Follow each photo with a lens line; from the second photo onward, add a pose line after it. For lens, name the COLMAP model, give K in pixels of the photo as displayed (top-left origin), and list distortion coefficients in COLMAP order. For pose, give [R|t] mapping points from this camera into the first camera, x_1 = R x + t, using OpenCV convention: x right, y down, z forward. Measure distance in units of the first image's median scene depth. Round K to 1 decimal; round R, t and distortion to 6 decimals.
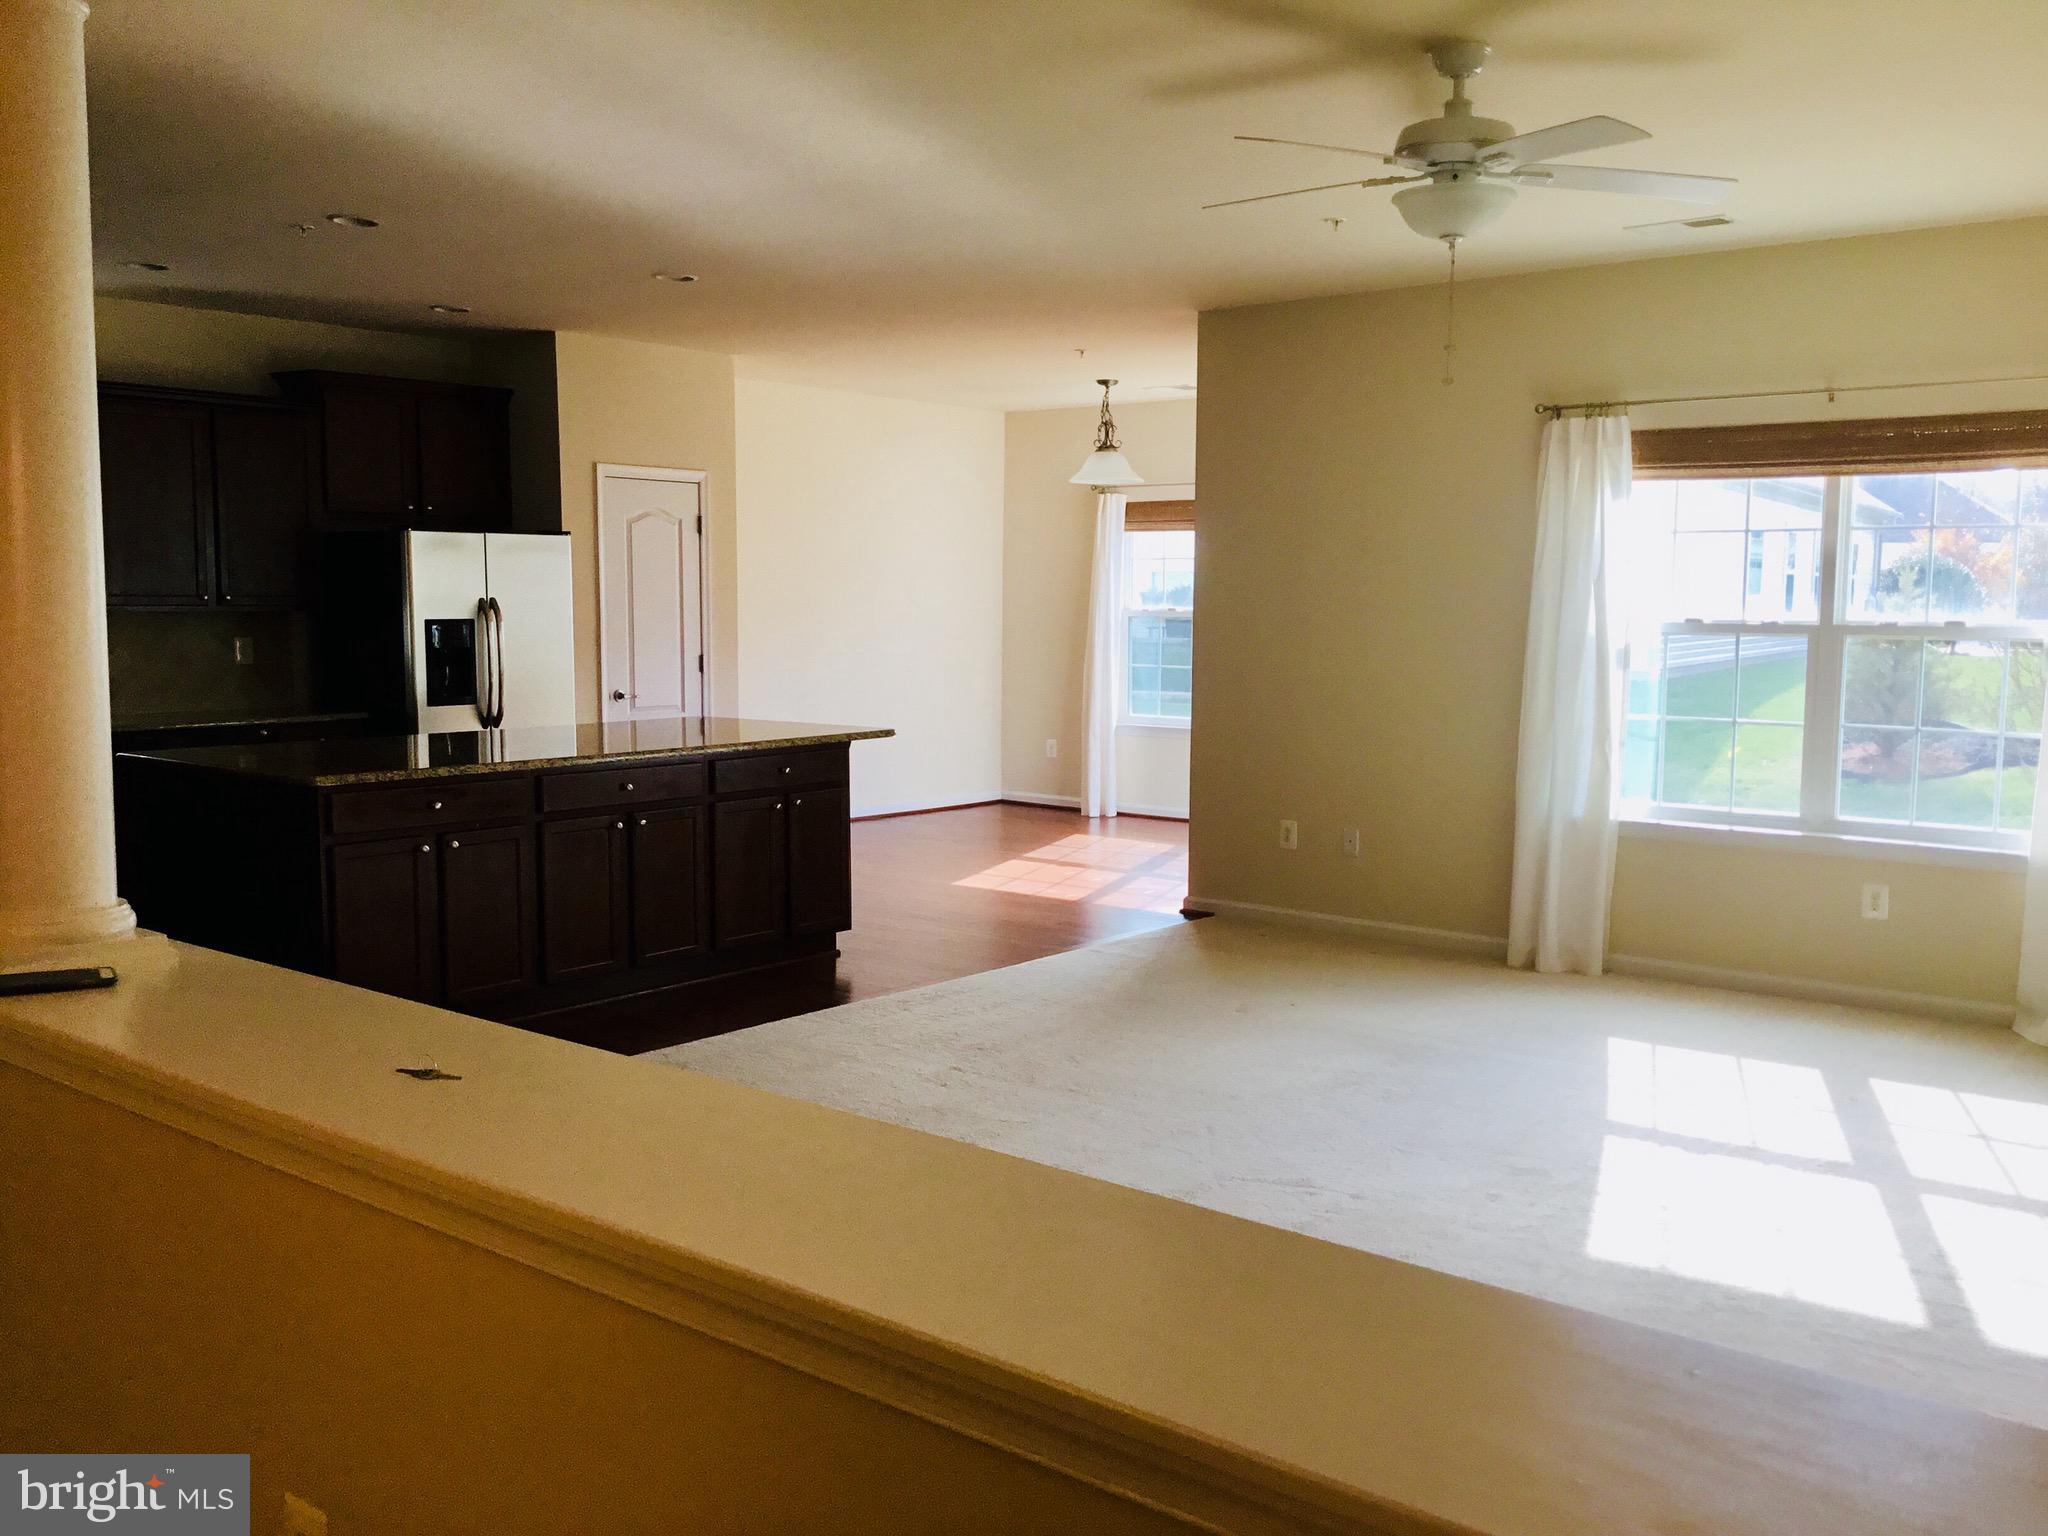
lens RADIAL K [[1817.7, 0, 1024.0], [0, 1817.7, 768.0], [0, 0, 1]] dist [0.099171, -0.193678]
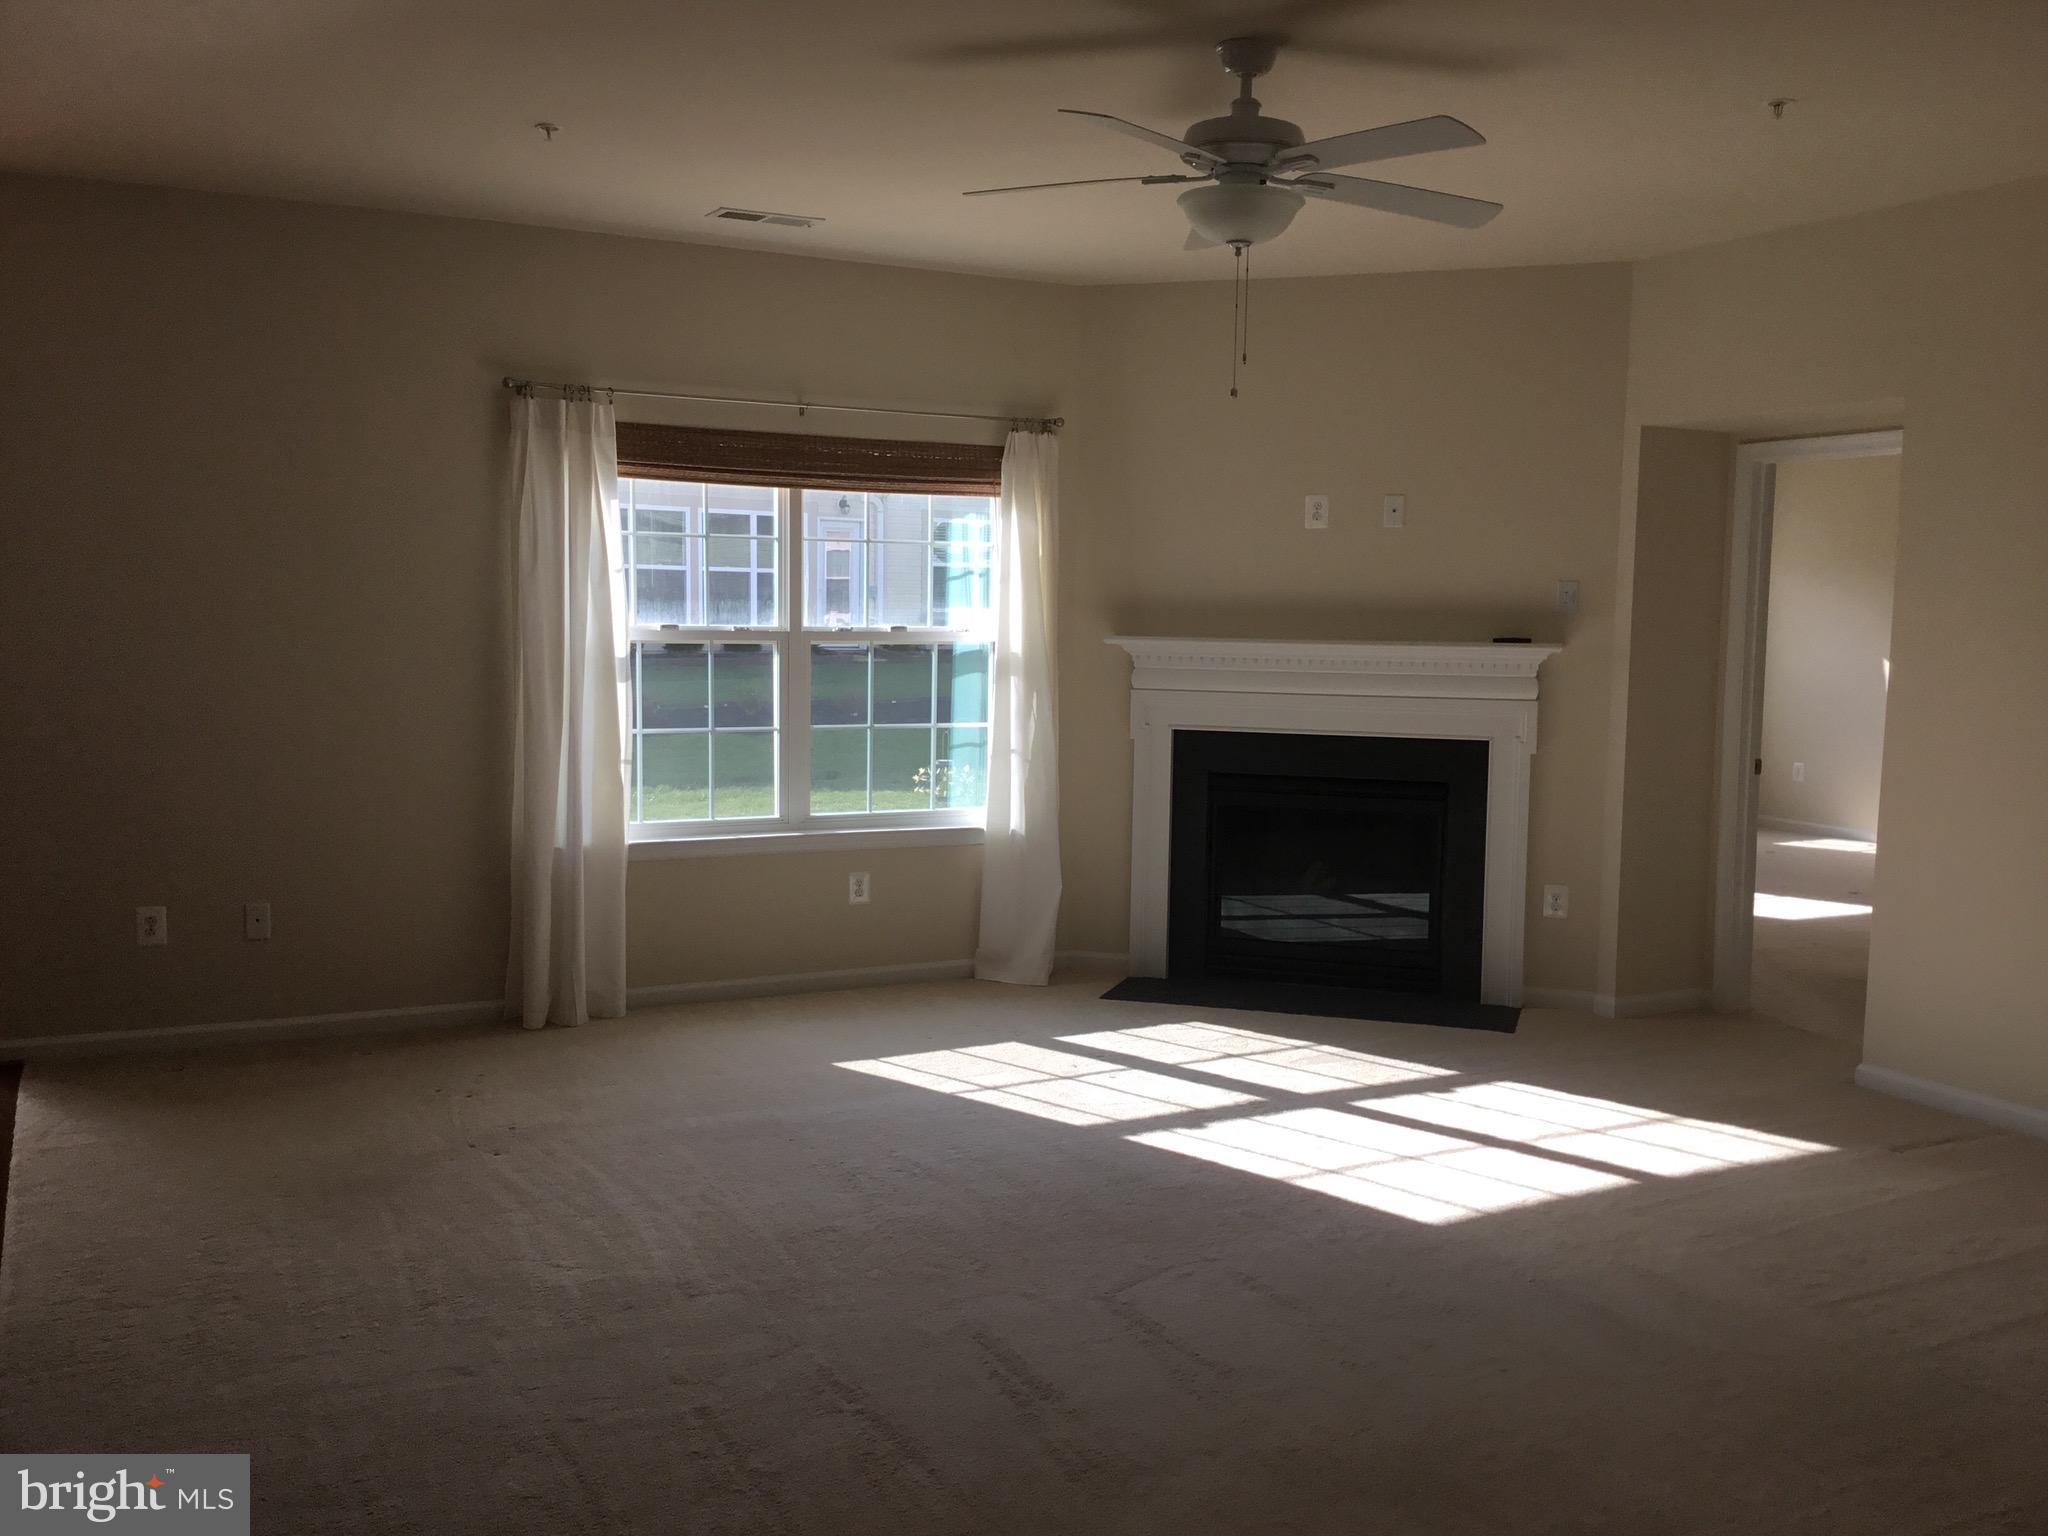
lens RADIAL K [[1817.7, 0, 1024.0], [0, 1817.7, 768.0], [0, 0, 1]] dist [0.099171, -0.193678]
pose [[0.393390, -0.084374, 0.915492, -0.435033], [0.074765, 0.995418, 0.059613, -0.049450], [-0.916327, 0.044995, 0.397896, 0.447703]]
